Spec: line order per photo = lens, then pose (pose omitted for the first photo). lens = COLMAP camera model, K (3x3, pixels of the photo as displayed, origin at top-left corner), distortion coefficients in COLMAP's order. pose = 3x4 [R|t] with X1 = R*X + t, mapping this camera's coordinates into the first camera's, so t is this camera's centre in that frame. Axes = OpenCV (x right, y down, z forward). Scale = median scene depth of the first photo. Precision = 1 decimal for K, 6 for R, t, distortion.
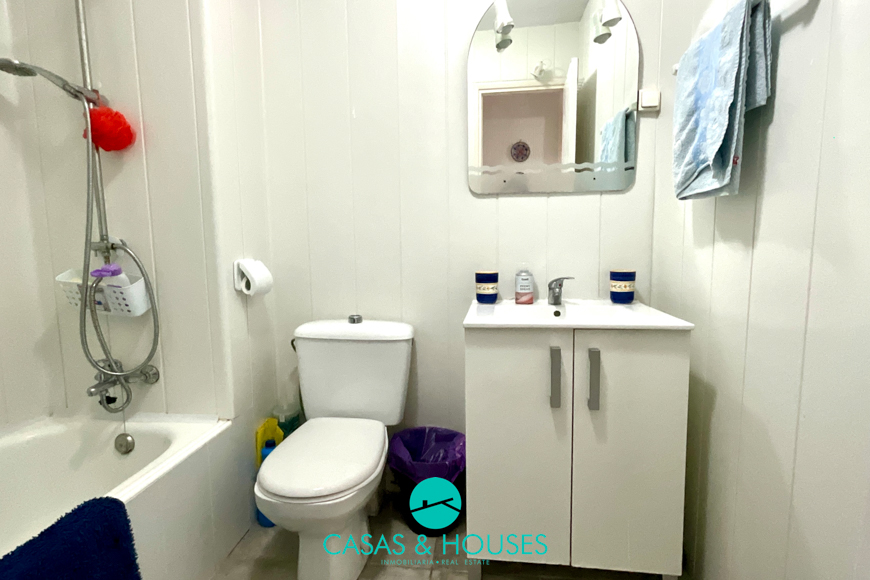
lens RADIAL K [[430.9, 0, 436.4], [0, 430.9, 290.0], [0, 0, 1]] dist [-0.008975, 0.008995]
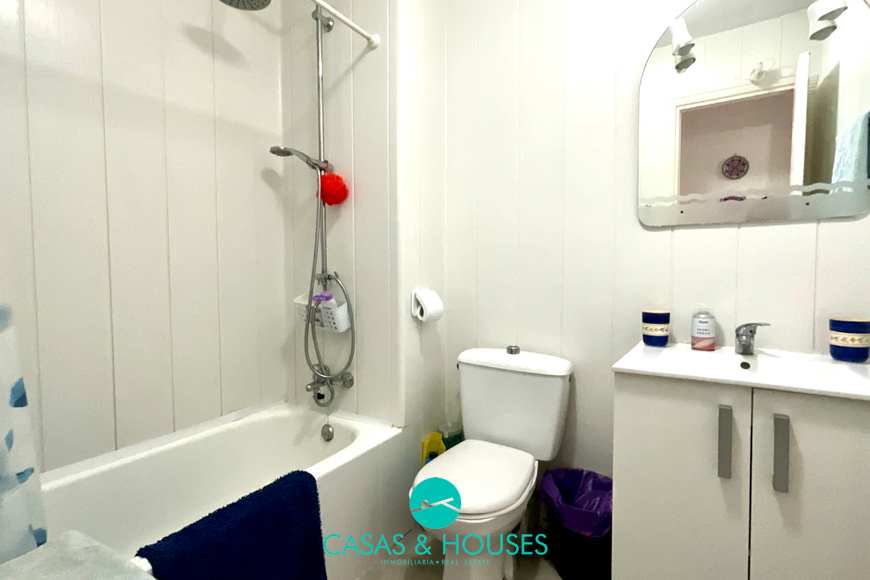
lens RADIAL K [[430.9, 0, 436.4], [0, 430.9, 290.0], [0, 0, 1]] dist [-0.008975, 0.008995]
pose [[0.900942, 0.030929, -0.432836, 0.095339], [-0.054698, 0.997595, -0.042569, -0.023686], [0.430478, 0.062028, 0.900467, -0.026592]]
